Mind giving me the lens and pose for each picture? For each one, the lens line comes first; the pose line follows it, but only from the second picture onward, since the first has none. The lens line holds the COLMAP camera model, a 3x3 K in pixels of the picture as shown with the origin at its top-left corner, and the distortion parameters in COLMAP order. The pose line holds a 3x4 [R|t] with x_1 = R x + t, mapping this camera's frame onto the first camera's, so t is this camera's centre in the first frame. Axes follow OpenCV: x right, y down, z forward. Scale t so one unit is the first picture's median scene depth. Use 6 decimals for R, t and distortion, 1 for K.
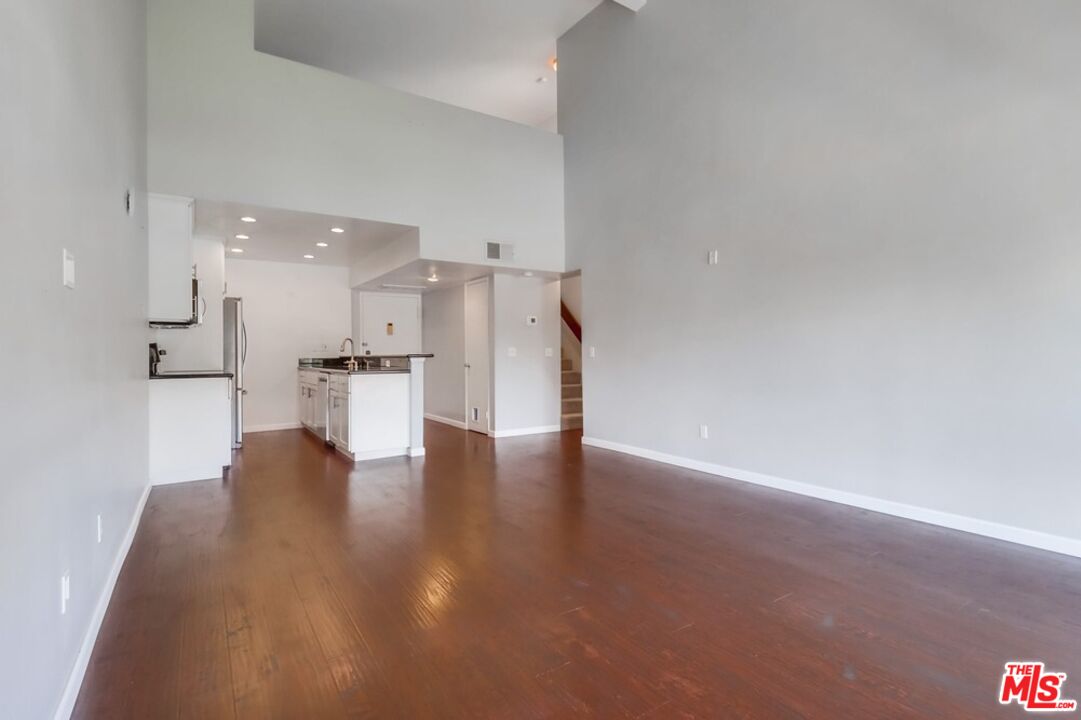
lens RADIAL K [[529.1, 0, 537.2], [0, 529.1, 355.7], [0, 0, 1]] dist [0.012072, -0.010372]
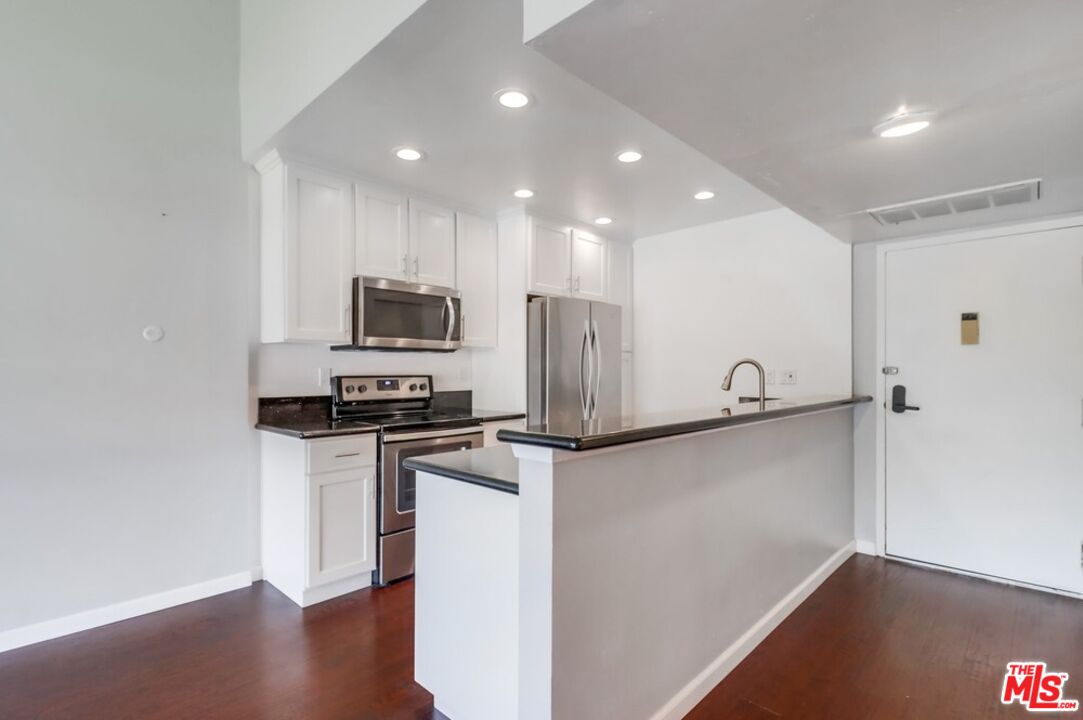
lens RADIAL K [[521.7, 0, 539.2], [0, 521.7, 367.7], [0, 0, 1]] dist [0.011253, -0.000221]
pose [[0.216698, 0.006049, -0.976220, 0.019841], [-0.007732, 0.999960, 0.004479, -0.031048], [0.976208, 0.006578, 0.216736, 0.857053]]
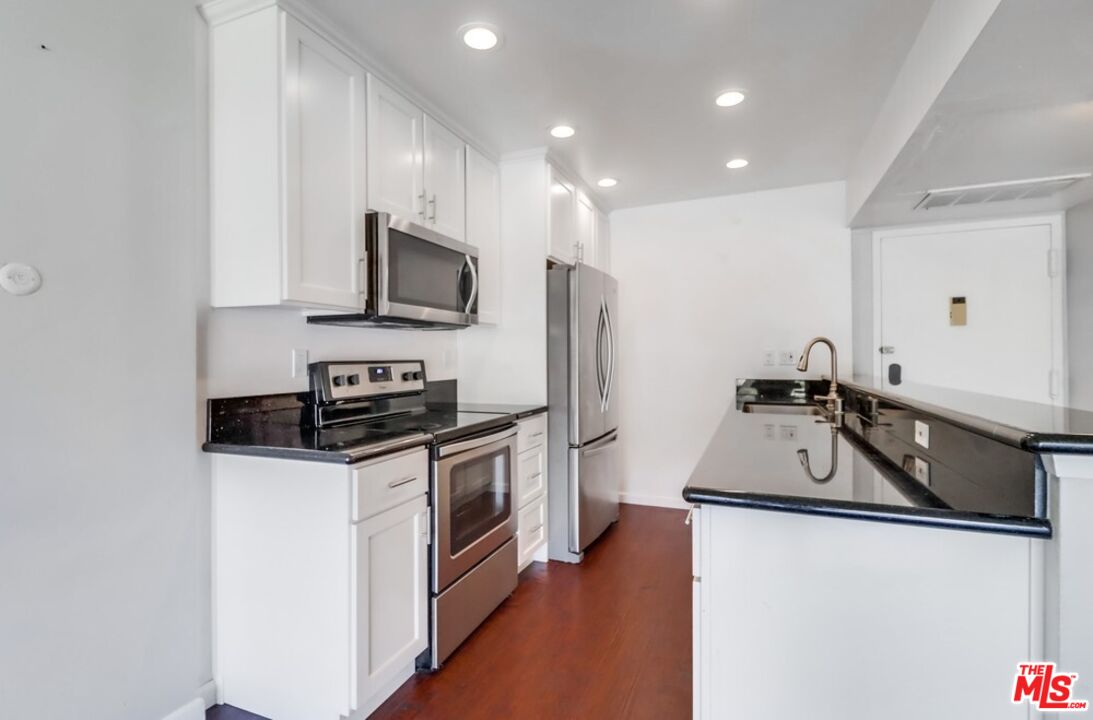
lens RADIAL K [[512.0, 0, 545.8], [0, 512.0, 354.1], [0, 0, 1]] dist [0.003195, -0.000172]
pose [[0.561184, 0.000346, -0.827691, -0.175284], [-0.000575, 1.000000, 0.000027, -0.023690], [0.827691, 0.000461, 0.561184, 0.701045]]
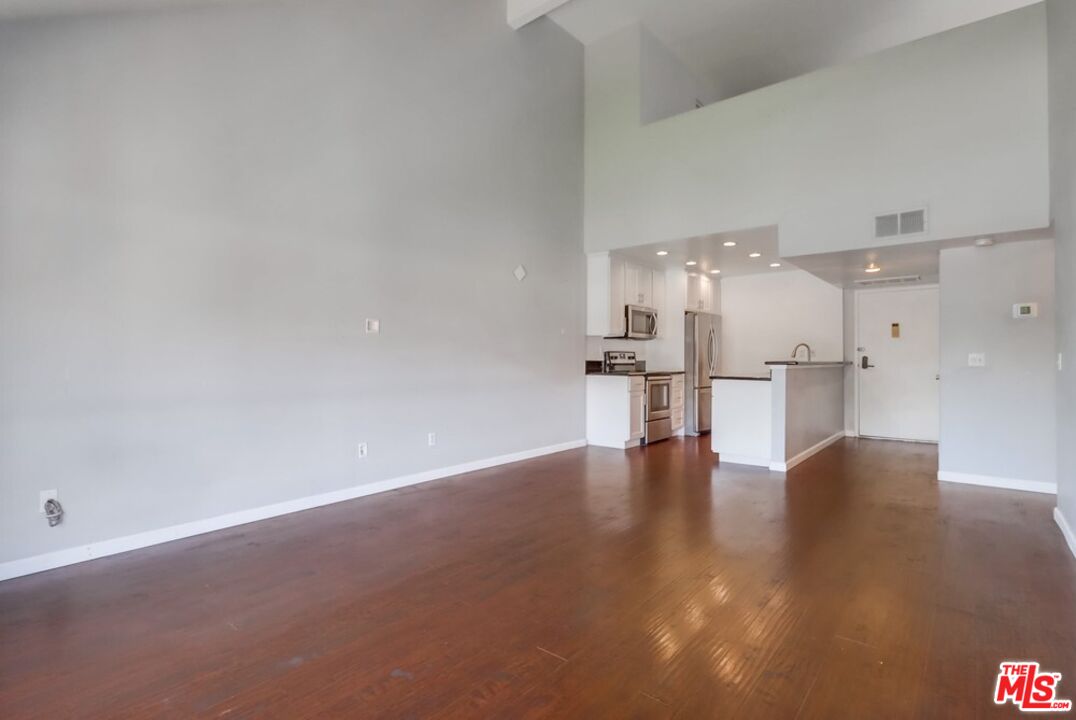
lens RADIAL K [[526.6, 0, 534.7], [0, 526.6, 355.7], [0, 0, 1]] dist [0.012072, -0.010372]
pose [[0.286357, 0.002679, -0.958119, 0.488505], [-0.009320, 0.999957, 0.000010, -0.007305], [0.958078, 0.008927, 0.286370, 0.295408]]
